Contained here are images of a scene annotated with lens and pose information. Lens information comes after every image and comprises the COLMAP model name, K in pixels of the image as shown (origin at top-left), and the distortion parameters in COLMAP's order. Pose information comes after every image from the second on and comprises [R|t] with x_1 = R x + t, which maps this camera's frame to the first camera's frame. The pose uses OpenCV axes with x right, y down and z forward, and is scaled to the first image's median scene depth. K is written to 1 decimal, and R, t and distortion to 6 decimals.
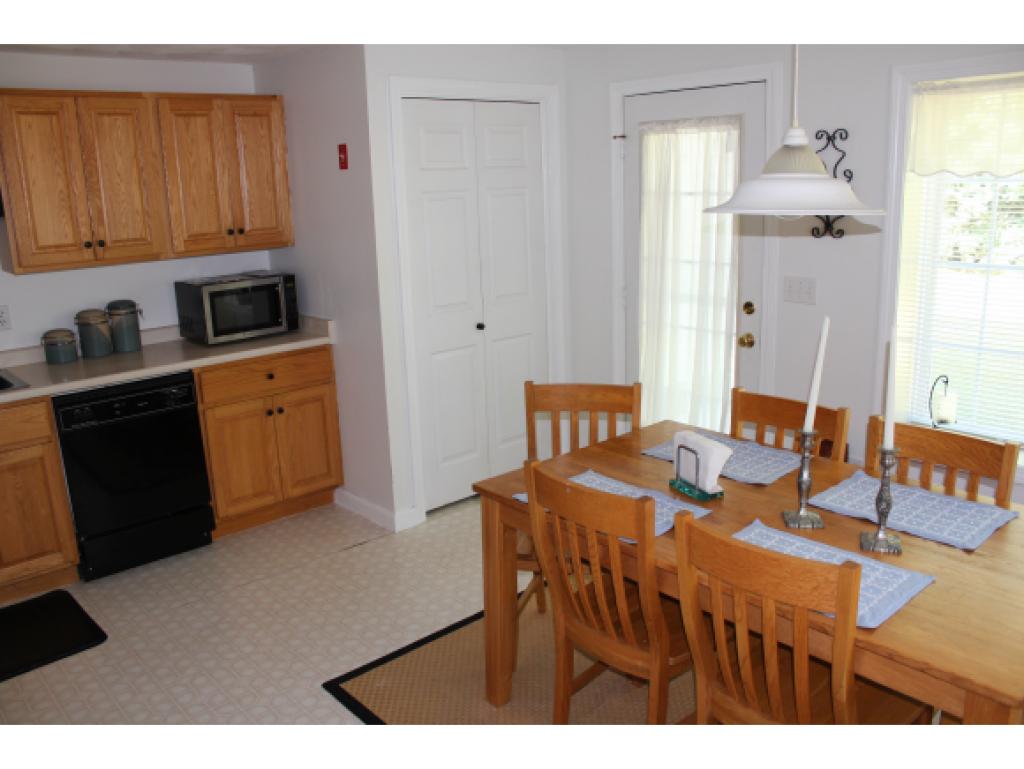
lens RADIAL K [[841.6, 0, 480.0], [0, 841.6, 381.7], [0, 0, 1]] dist [-0.154949, 0.114967]
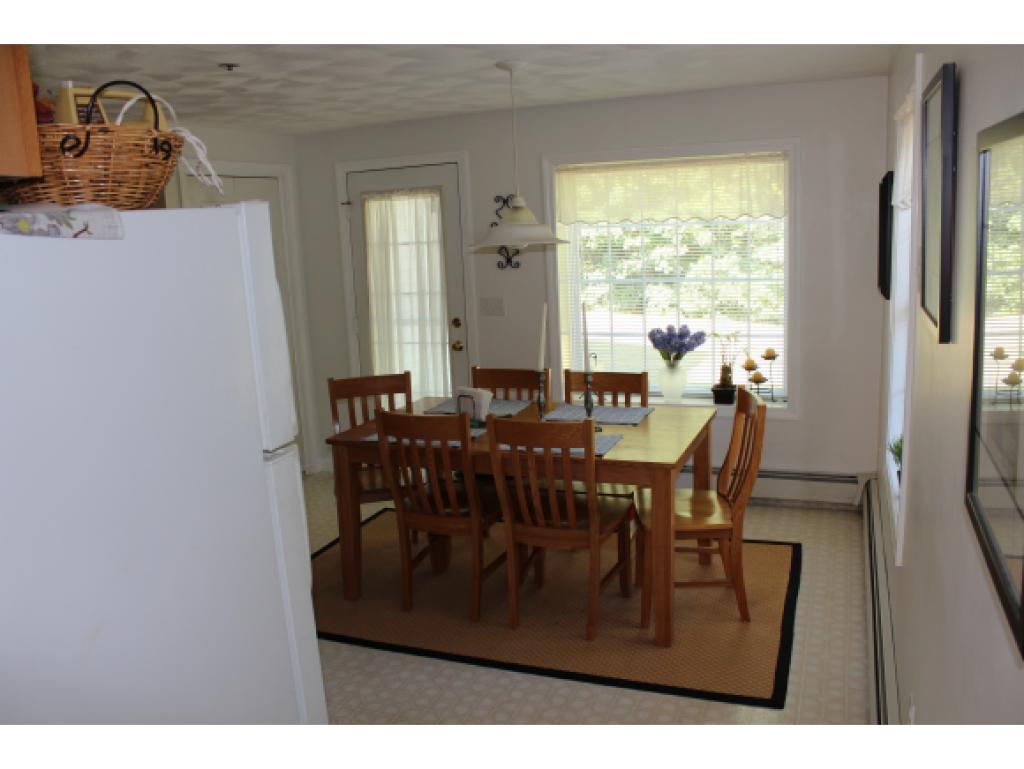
lens RADIAL K [[841.6, 0, 514.9], [0, 841.6, 384.2], [0, 0, 1]] dist [-0.154949, 0.114967]
pose [[0.880615, -0.093113, 0.464594, -0.264462], [0.127422, 0.990919, -0.042923, 0.089556], [-0.456379, 0.096998, 0.884483, -0.293960]]
